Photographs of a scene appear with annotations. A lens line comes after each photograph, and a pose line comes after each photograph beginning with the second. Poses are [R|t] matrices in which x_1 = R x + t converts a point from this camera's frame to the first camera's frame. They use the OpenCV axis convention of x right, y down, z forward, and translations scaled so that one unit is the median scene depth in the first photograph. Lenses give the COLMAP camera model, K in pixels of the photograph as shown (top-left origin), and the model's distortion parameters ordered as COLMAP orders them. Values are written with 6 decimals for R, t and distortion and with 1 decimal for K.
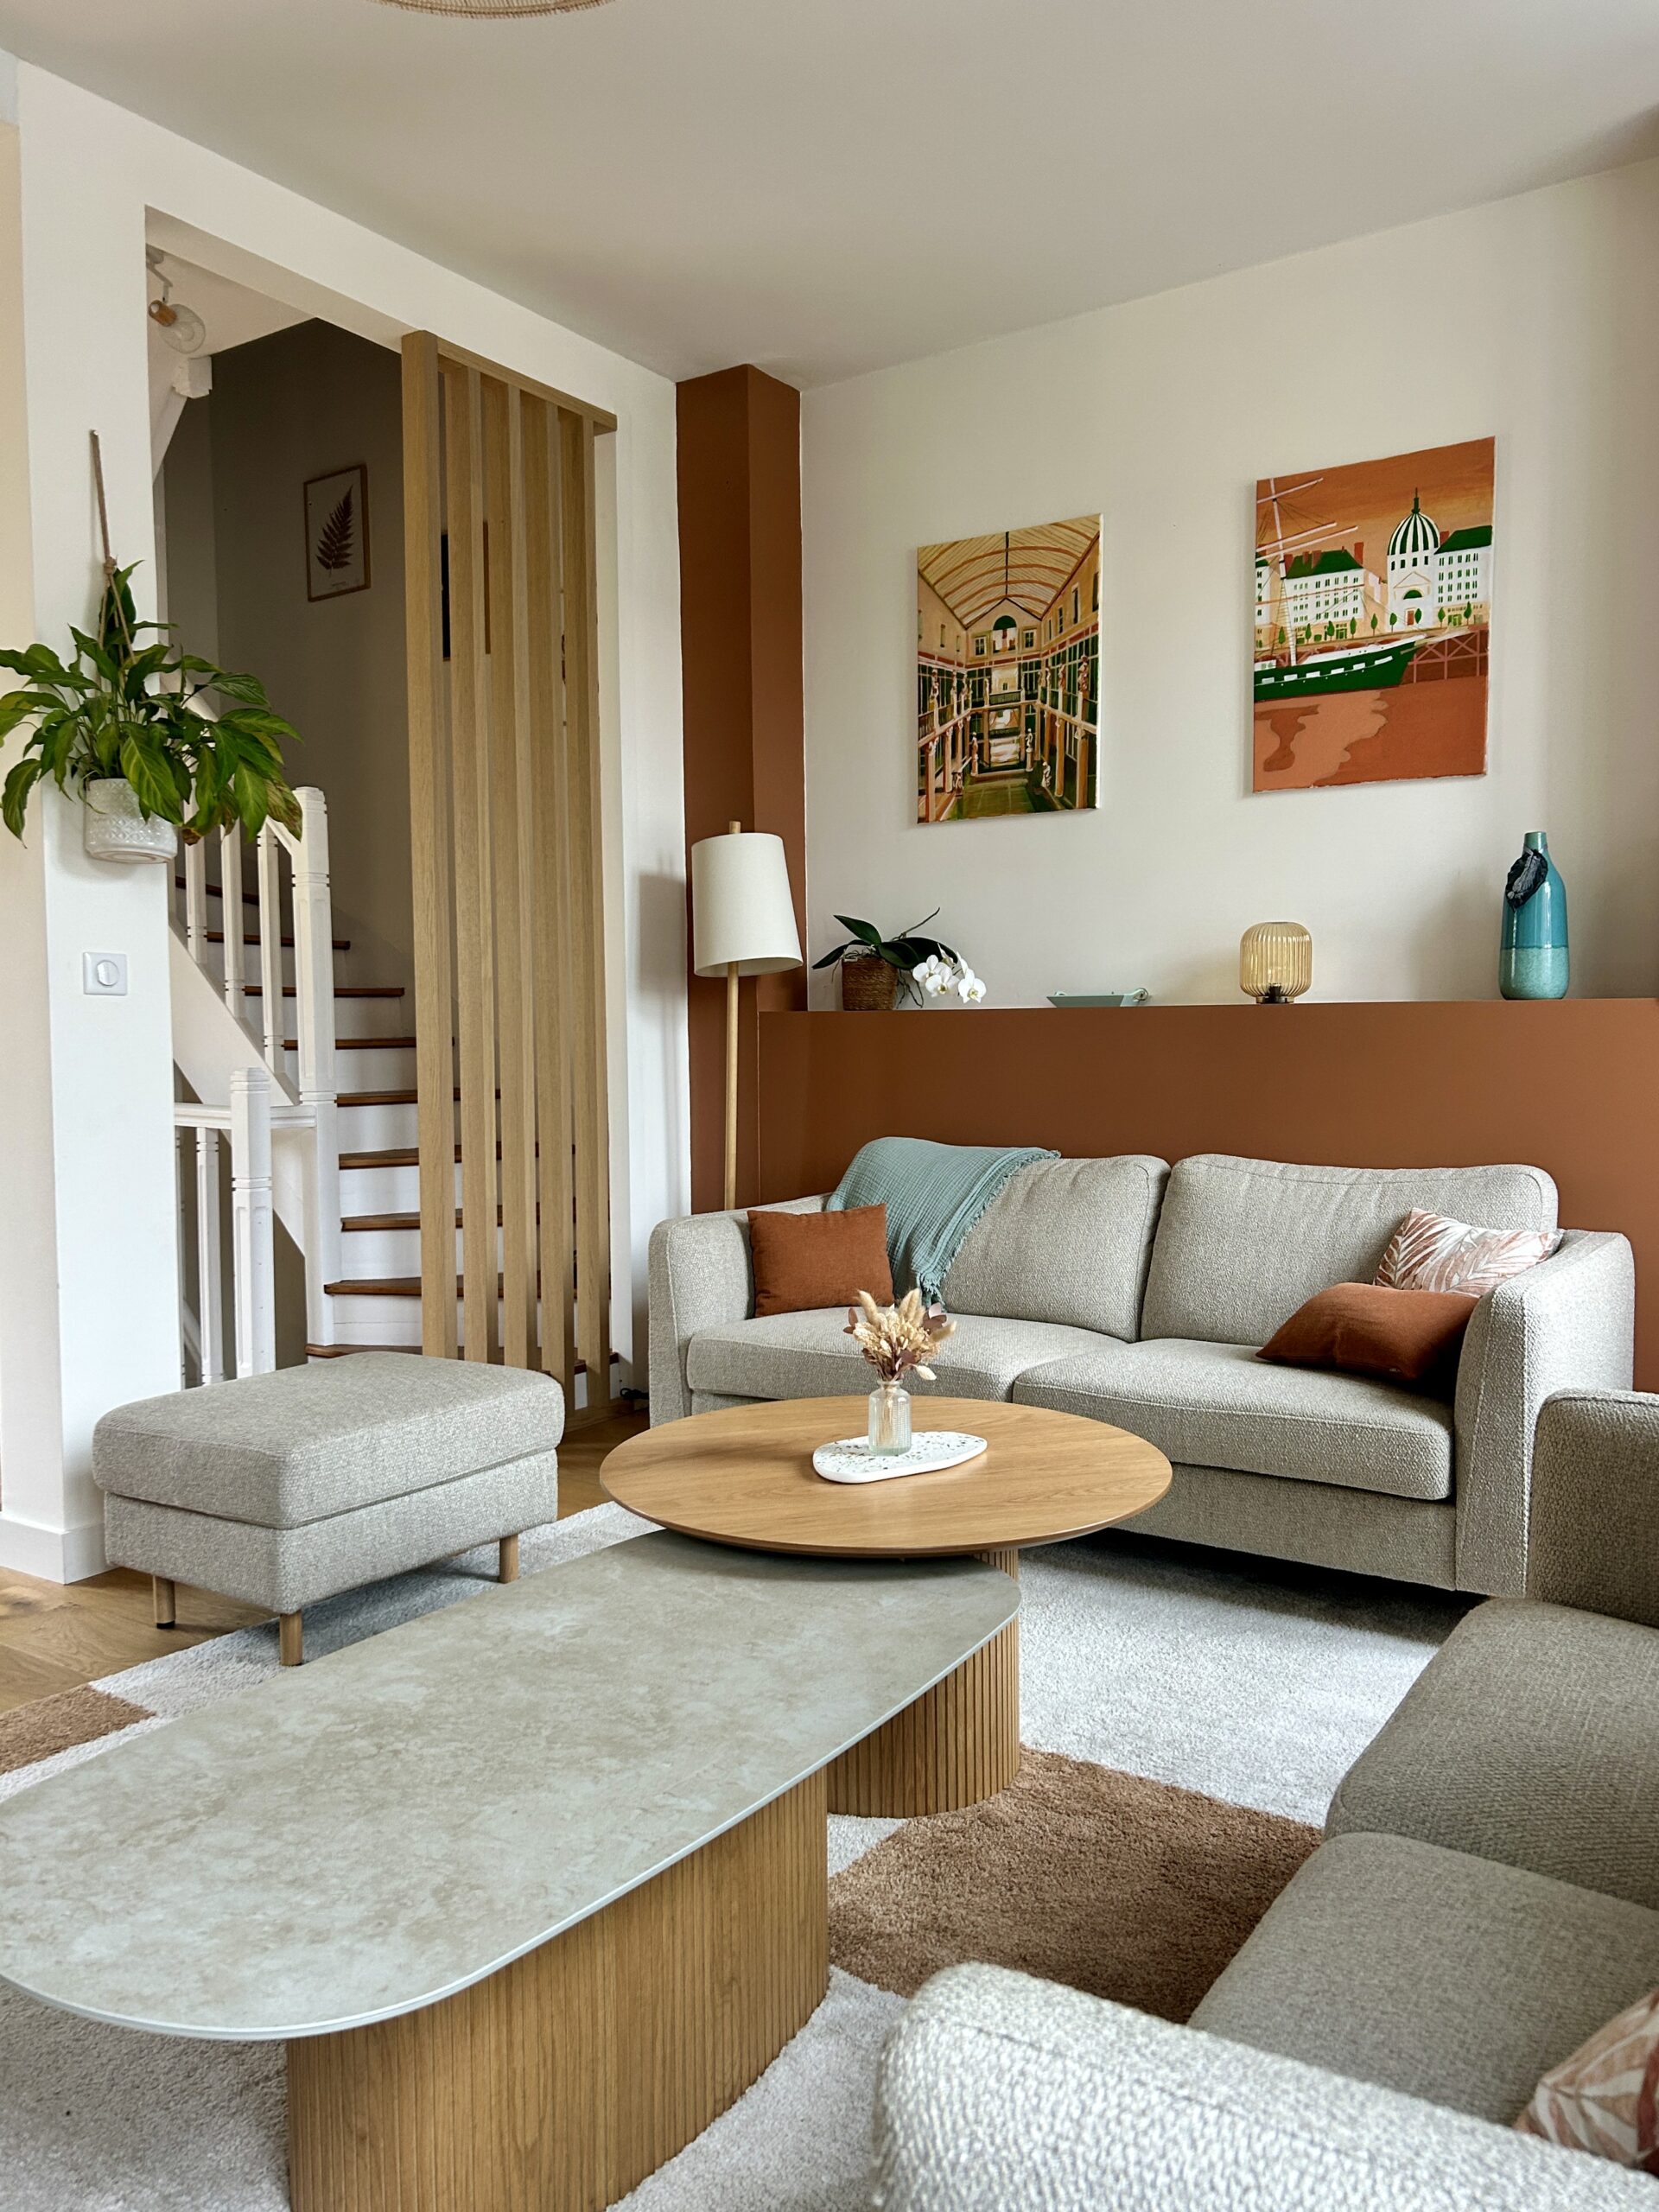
lens RADIAL K [[1689.6, 0, 811.1], [0, 1689.6, 1106.9], [0, 0, 1]] dist [0.054460, -0.061665]
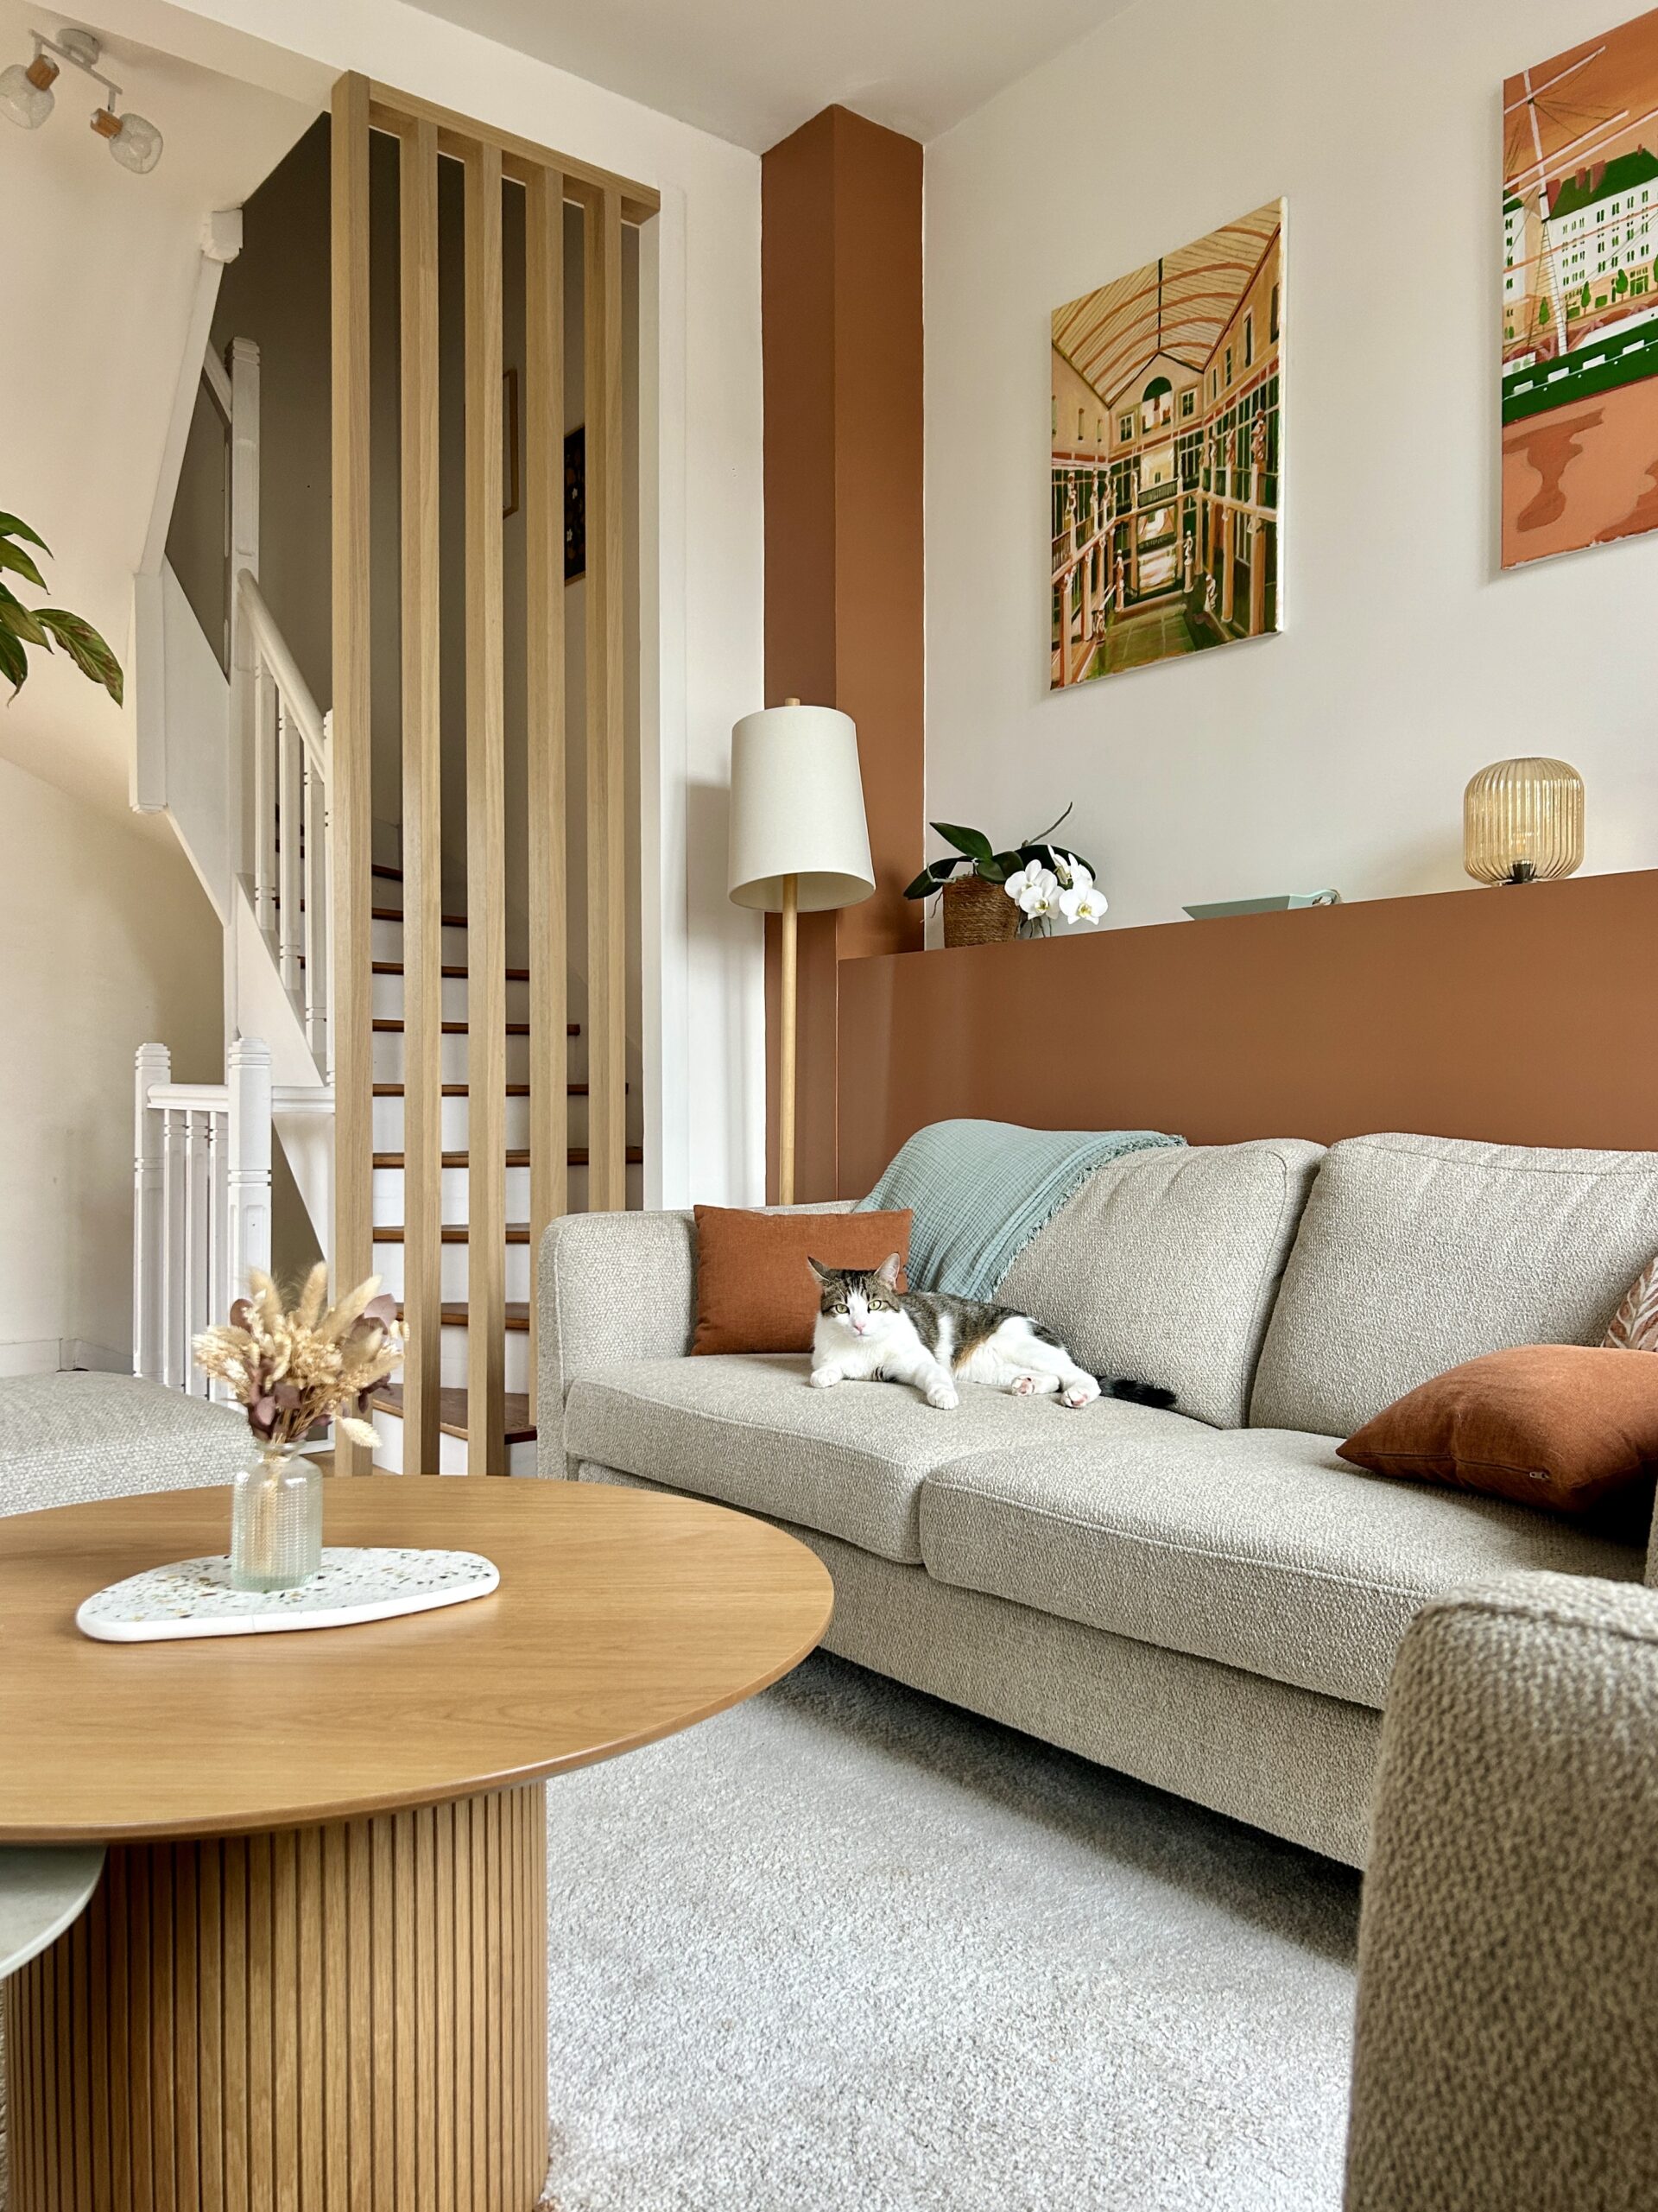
lens RADIAL K [[1689.4, 0, 794.6], [0, 1689.4, 1114.0], [0, 0, 1]] dist [0.054460, -0.061665]
pose [[0.953450, 0.008176, -0.301439, 0.206271], [-0.018928, 0.999284, -0.032764, 0.044143], [0.300955, 0.036944, 0.952922, 0.329595]]
